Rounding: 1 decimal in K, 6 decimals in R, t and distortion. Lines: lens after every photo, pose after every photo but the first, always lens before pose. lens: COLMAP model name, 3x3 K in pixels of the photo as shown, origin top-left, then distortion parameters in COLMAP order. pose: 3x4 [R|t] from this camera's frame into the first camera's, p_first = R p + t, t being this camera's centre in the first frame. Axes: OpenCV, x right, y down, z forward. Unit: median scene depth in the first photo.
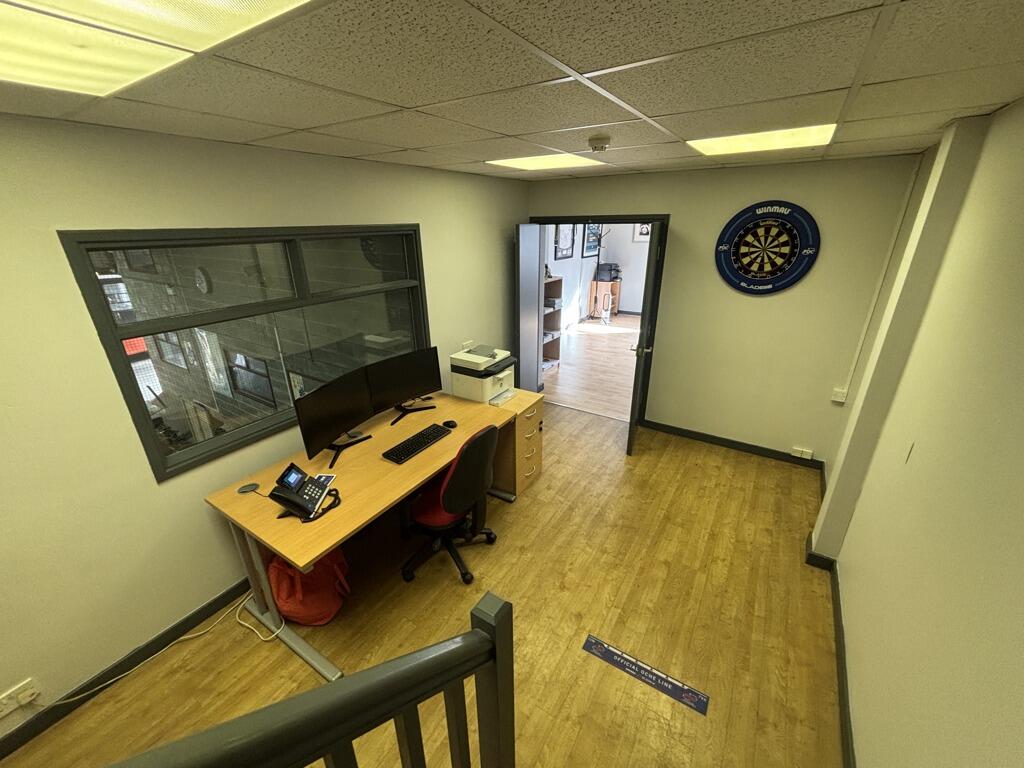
lens RADIAL K [[411.7, 0, 514.4], [0, 411.7, 391.6], [0, 0, 1]] dist [0.004027, -0.002151]
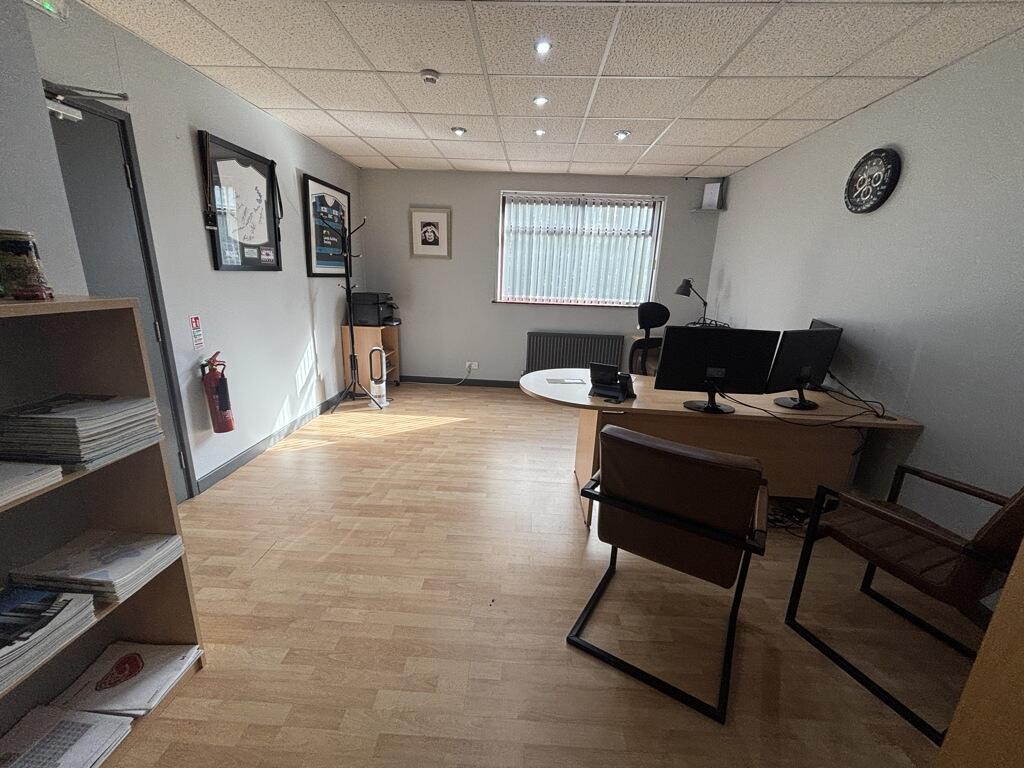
lens RADIAL K [[411.7, 0, 517.9], [0, 411.7, 386.3], [0, 0, 1]] dist [0.004027, -0.002151]
pose [[0.856733, -0.090736, 0.507716, 0.113558], [0.152463, 0.984964, -0.081243, -0.124735], [-0.492711, 0.147012, 0.857685, 0.486633]]
